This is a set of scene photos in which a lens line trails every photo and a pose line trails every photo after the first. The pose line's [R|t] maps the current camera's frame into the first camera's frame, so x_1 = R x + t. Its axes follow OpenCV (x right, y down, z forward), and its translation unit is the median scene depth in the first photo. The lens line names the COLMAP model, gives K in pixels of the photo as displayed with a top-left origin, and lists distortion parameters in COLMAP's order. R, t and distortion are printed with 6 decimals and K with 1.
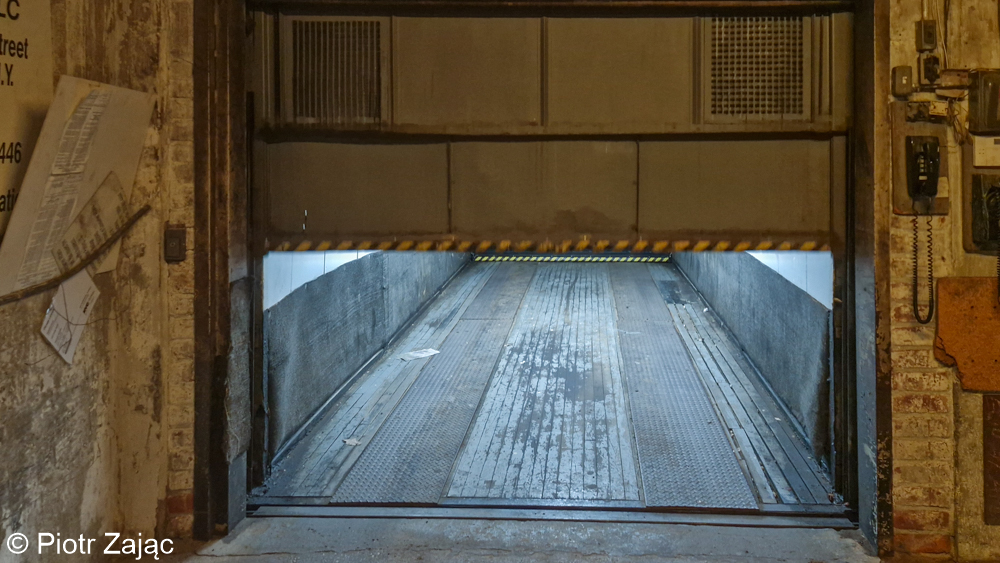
lens RADIAL K [[681.3, 0, 497.6], [0, 681.3, 150.9], [0, 0, 1]] dist [0.026045, -0.001333]
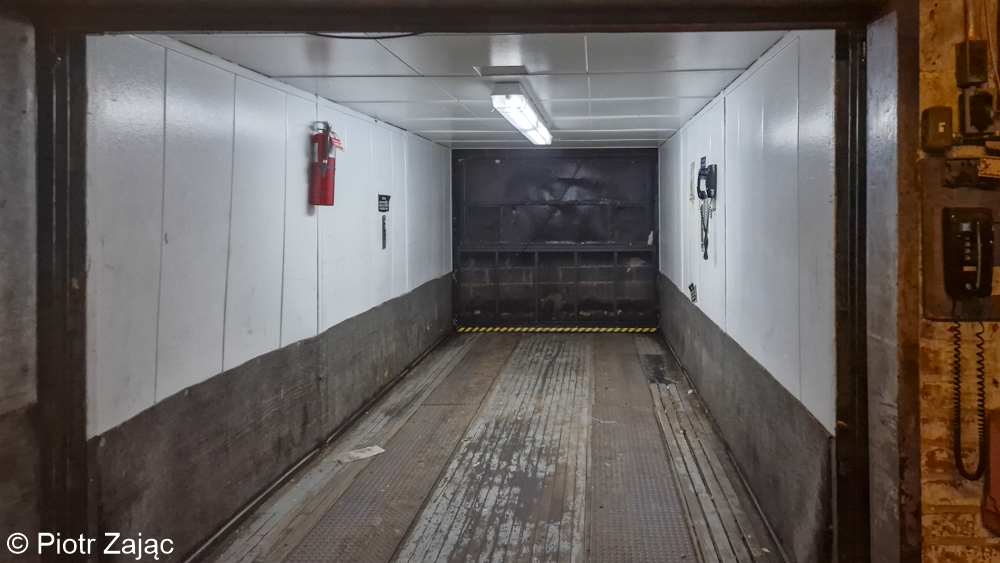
lens RADIAL K [[630.1, 0, 529.3], [0, 630.1, 216.9], [0, 0, 1]] dist [0.068083, -0.038879]
pose [[0.999697, -0.001460, 0.024569, 0.092295], [0.001364, 0.999991, 0.003918, -0.009187], [-0.024574, -0.003883, 0.999690, 0.208137]]
